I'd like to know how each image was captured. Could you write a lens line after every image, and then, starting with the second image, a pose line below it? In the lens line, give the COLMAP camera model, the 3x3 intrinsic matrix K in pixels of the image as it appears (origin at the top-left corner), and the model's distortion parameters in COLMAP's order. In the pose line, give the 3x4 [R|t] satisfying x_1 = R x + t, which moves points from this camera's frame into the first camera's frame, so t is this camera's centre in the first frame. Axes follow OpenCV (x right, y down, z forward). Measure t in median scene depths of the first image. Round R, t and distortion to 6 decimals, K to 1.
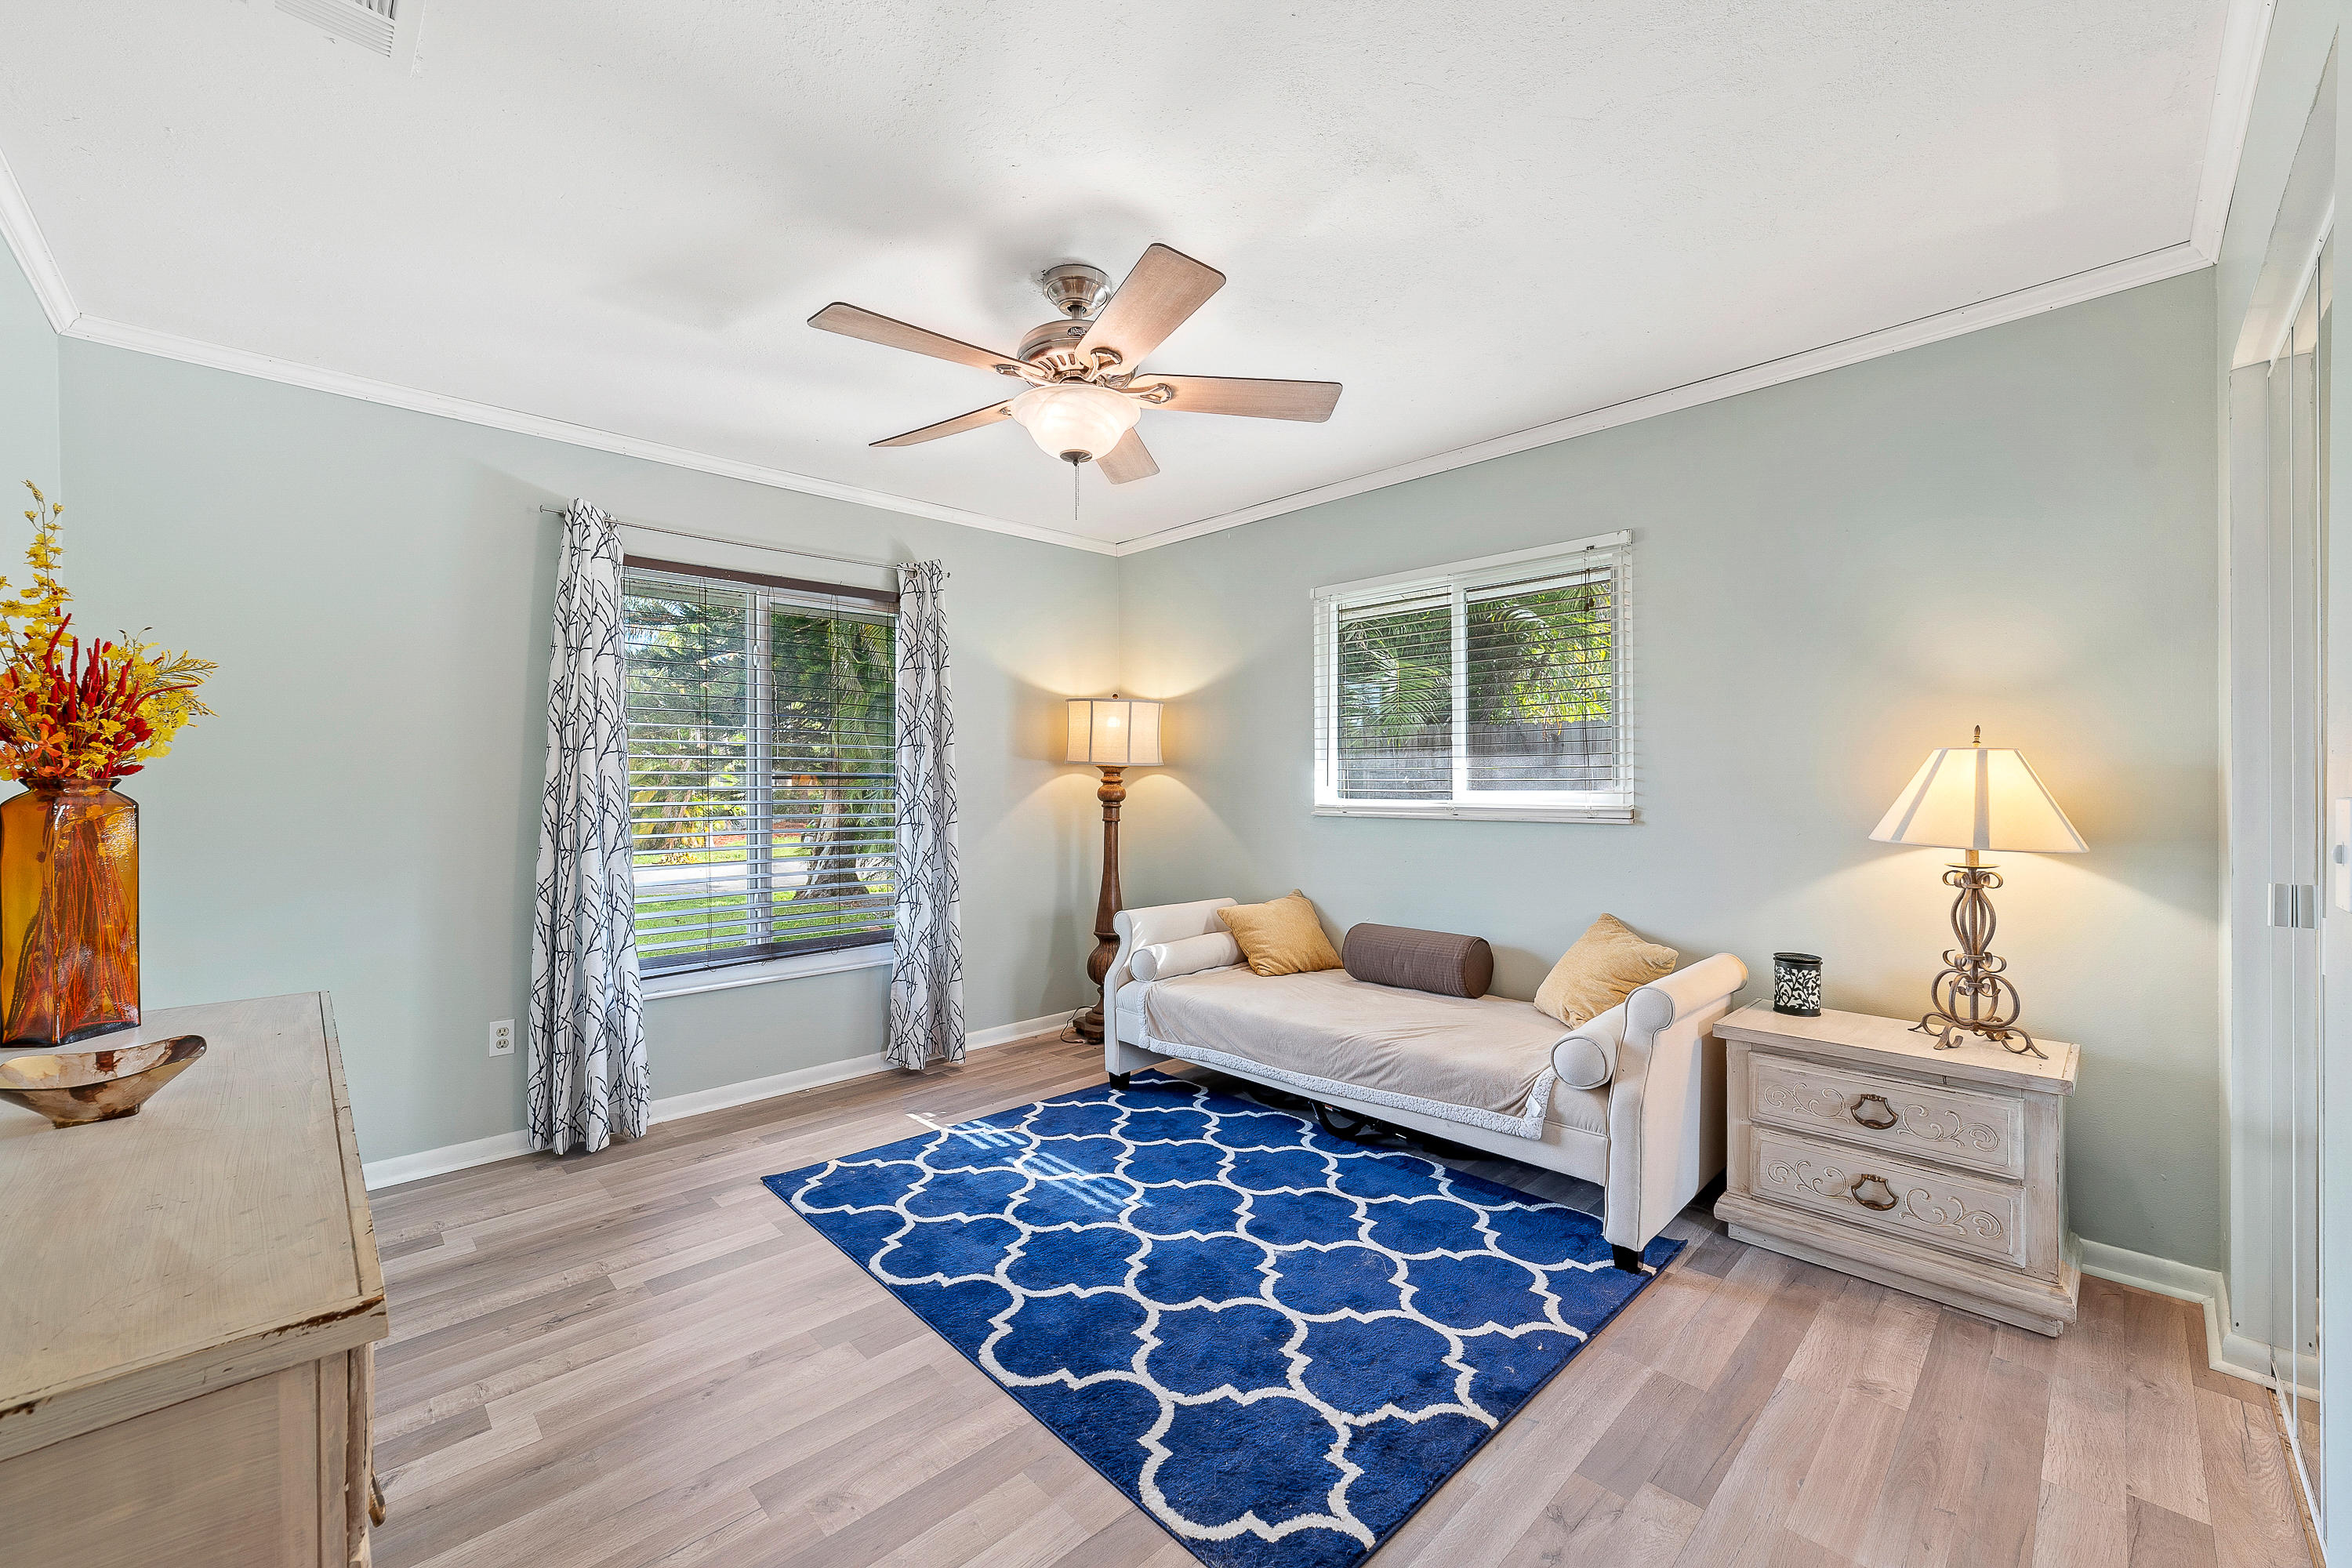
lens RADIAL K [[993.4, 0, 1177.0], [0, 993.4, 795.2], [0, 0, 1]] dist [-0.000752, 0.000226]
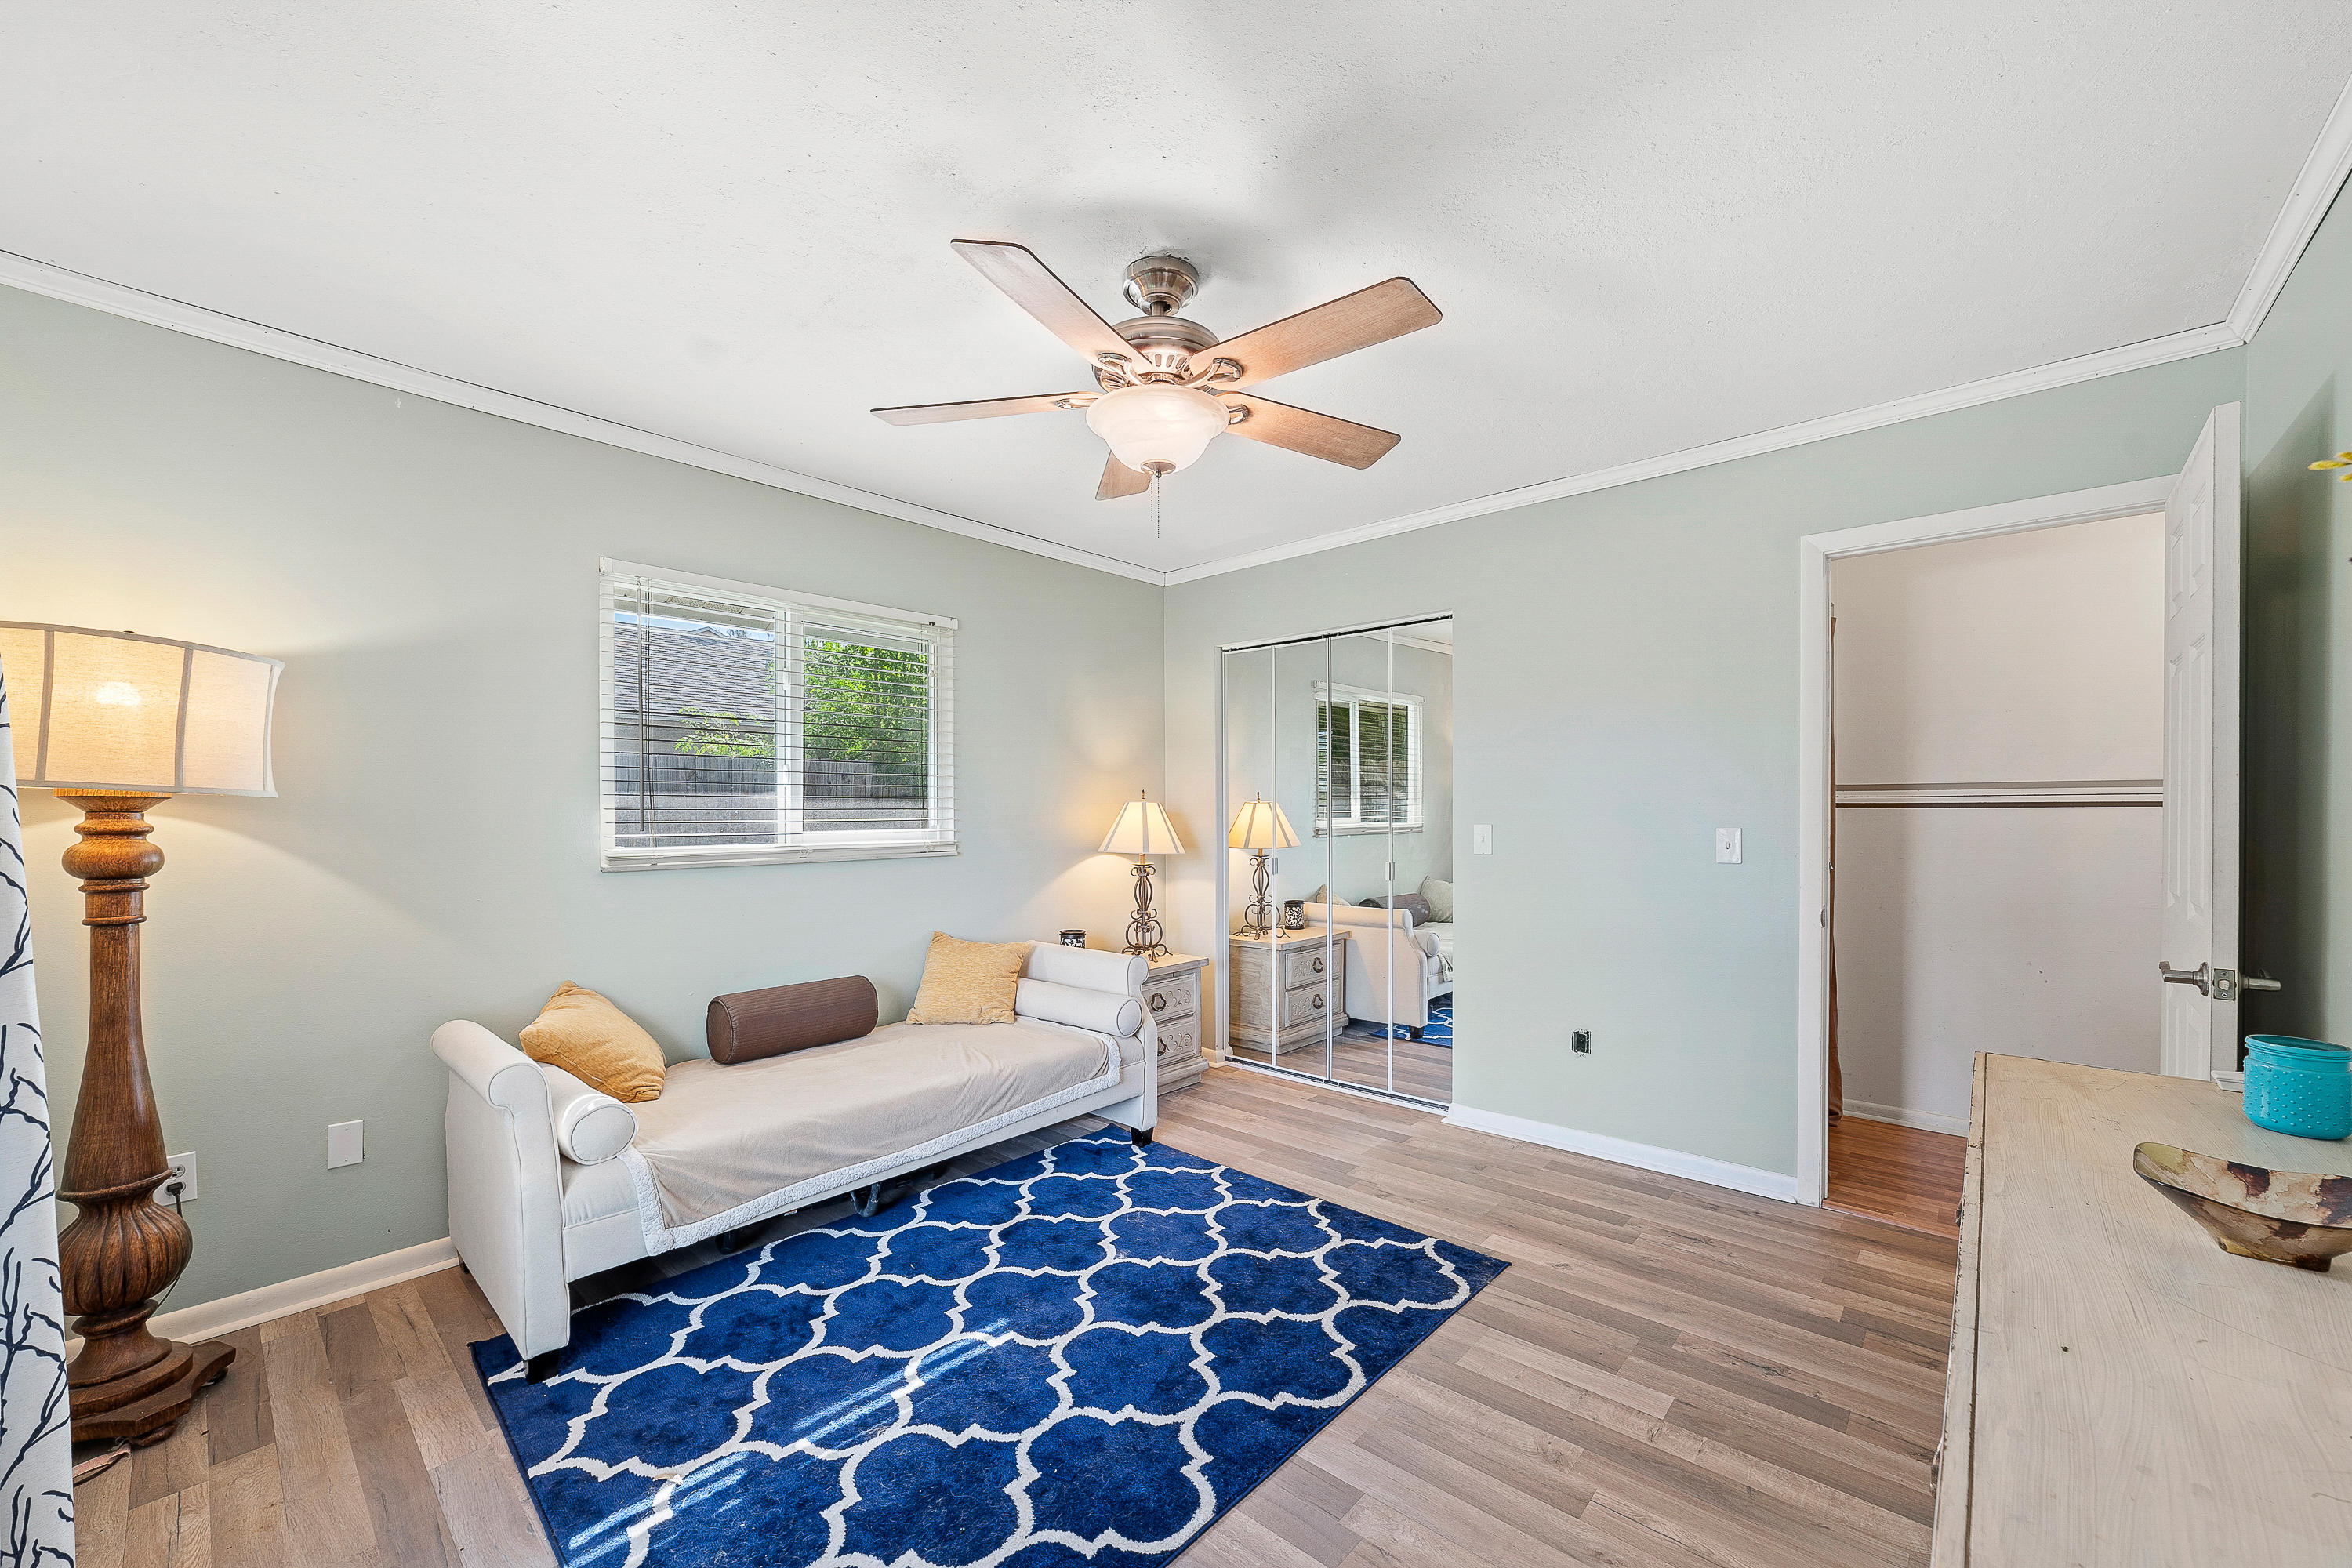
lens RADIAL K [[932.1, 0, 1176.0], [0, 932.1, 784.0], [0, 0, 1]] dist [-0.001569, -0.000106]
pose [[-0.108735, 0.035504, 0.993437, -0.849833], [0.012905, 0.999328, -0.034303, -0.024058], [-0.993987, 0.009090, -0.109120, 0.936670]]
